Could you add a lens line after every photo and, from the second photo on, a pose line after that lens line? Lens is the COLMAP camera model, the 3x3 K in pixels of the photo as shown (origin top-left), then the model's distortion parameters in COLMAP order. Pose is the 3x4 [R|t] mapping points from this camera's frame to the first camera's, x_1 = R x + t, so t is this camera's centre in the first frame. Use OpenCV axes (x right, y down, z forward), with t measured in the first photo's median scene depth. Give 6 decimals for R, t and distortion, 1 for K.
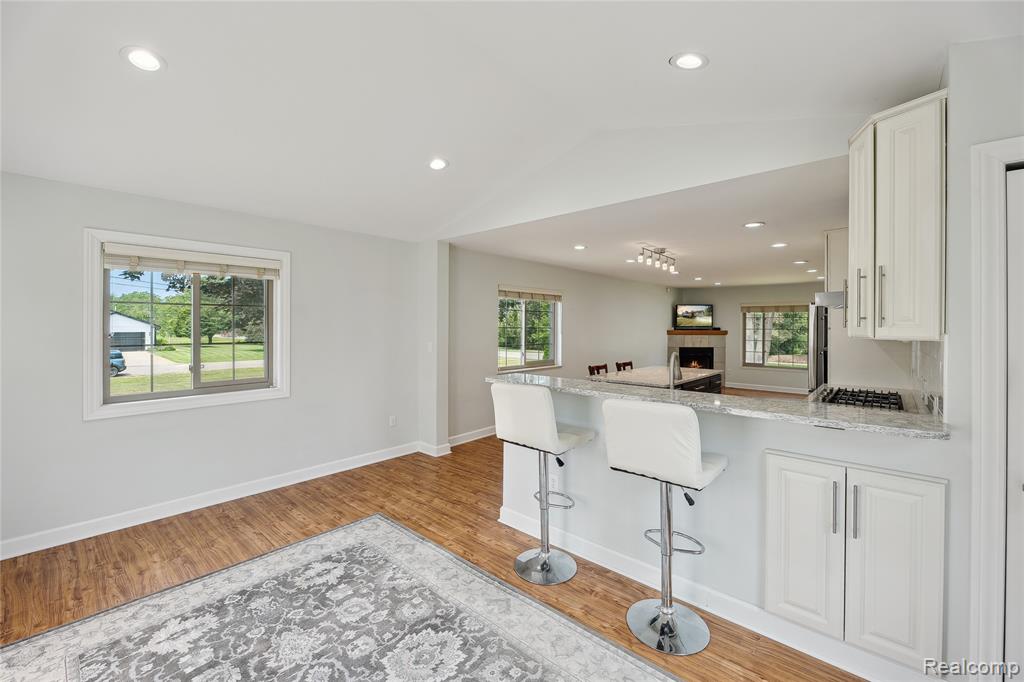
lens RADIAL K [[411.5, 0, 524.2], [0, 411.5, 327.3], [0, 0, 1]] dist [0.000069, -0.000038]
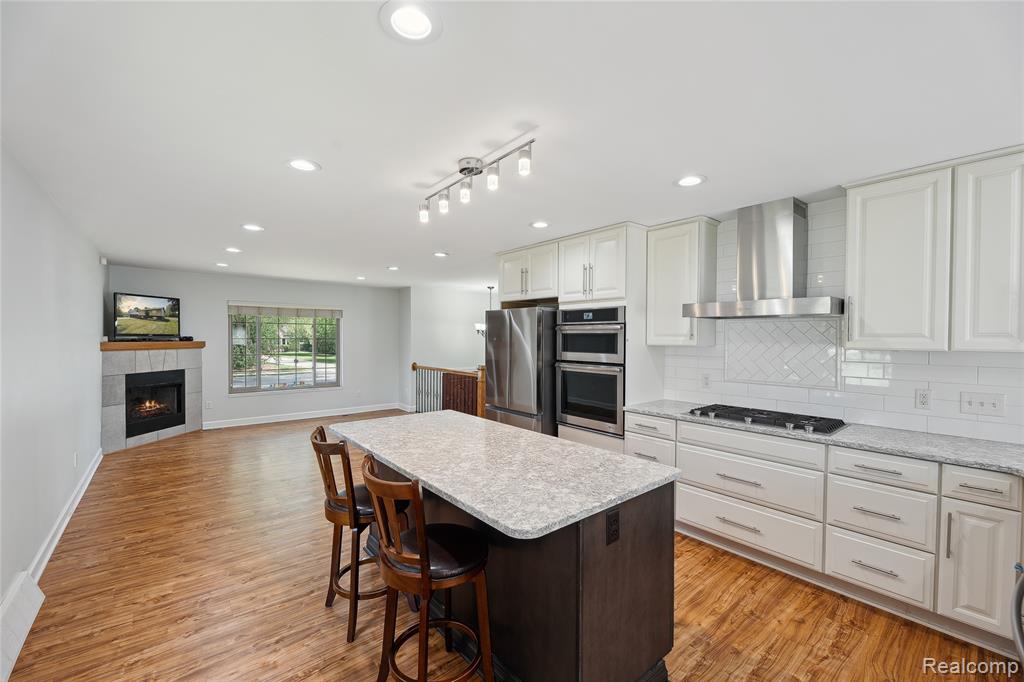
lens RADIAL K [[415.3, 0, 513.7], [0, 415.3, 344.1], [0, 0, 1]] dist [-0.000049, -0.000201]
pose [[0.151301, -0.021249, 0.988259, -0.068489], [-0.002435, 0.999758, 0.021869, -0.002777], [-0.988485, -0.005715, 0.151212, 0.431819]]
